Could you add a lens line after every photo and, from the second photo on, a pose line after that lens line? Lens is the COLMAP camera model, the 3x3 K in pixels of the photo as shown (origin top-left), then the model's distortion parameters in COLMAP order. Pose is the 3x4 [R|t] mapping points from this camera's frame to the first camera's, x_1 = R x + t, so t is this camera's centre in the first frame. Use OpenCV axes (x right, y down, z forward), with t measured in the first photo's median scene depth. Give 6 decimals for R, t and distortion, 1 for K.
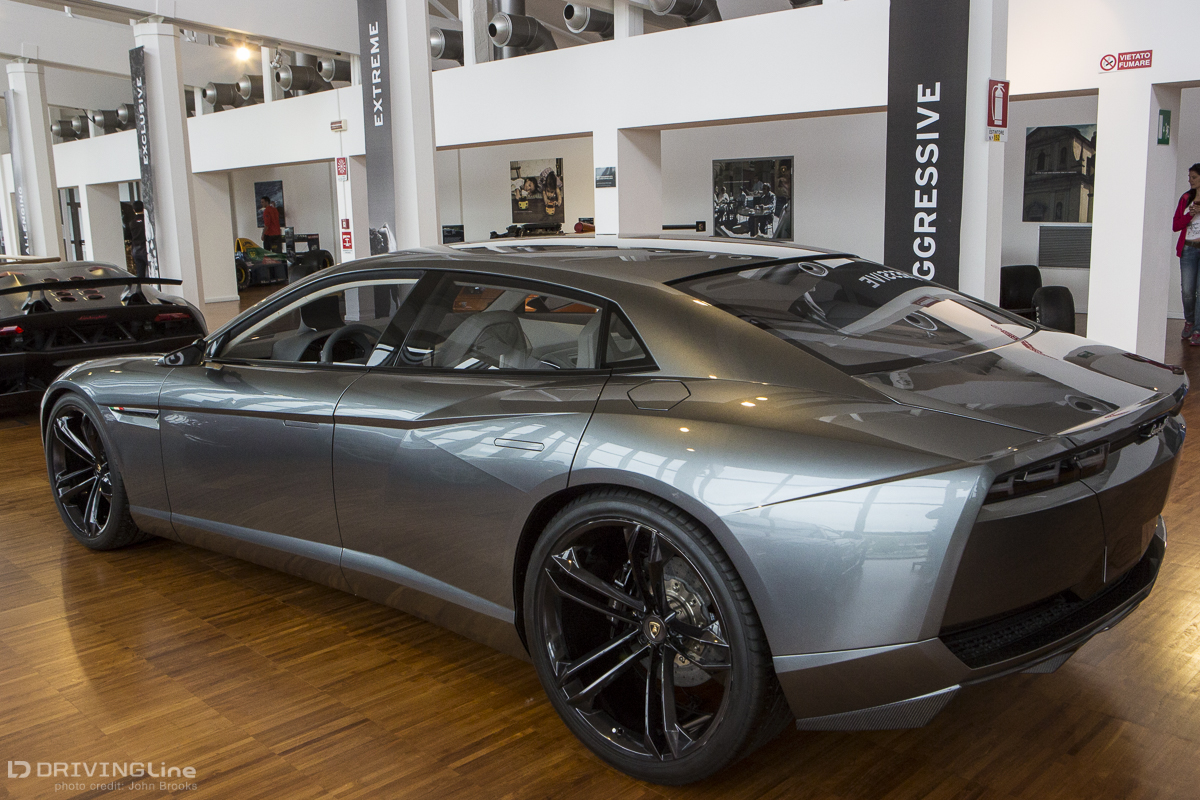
lens RADIAL K [[975.9, 0, 622.3], [0, 975.9, 399.6], [0, 0, 1]] dist [-0.092481, 0.071839]
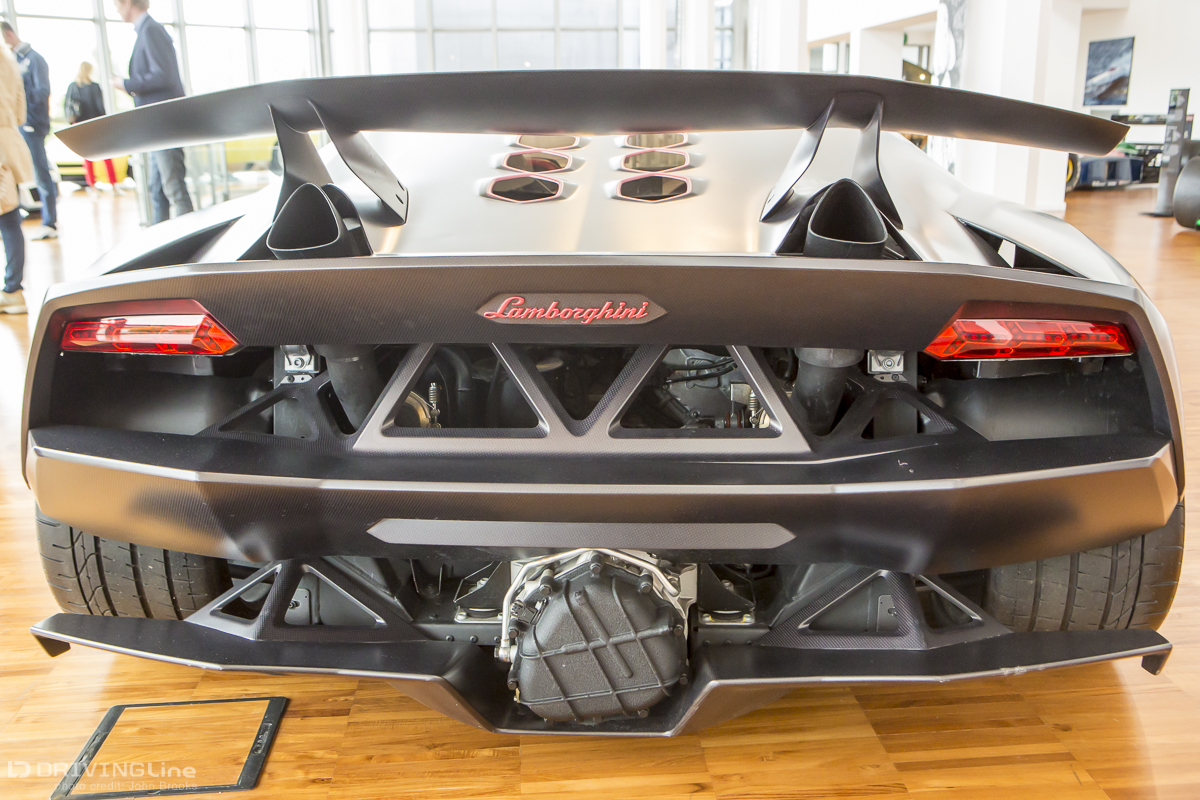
lens RADIAL K [[964.9, 0, 602.1], [0, 964.9, 417.5], [0, 0, 1]] dist [-0.103350, 0.094708]
pose [[0.715070, 0.227268, -0.661078, -0.405819], [-0.145162, 0.973338, 0.177600, -0.090924], [0.683815, -0.031033, 0.728996, 0.818424]]
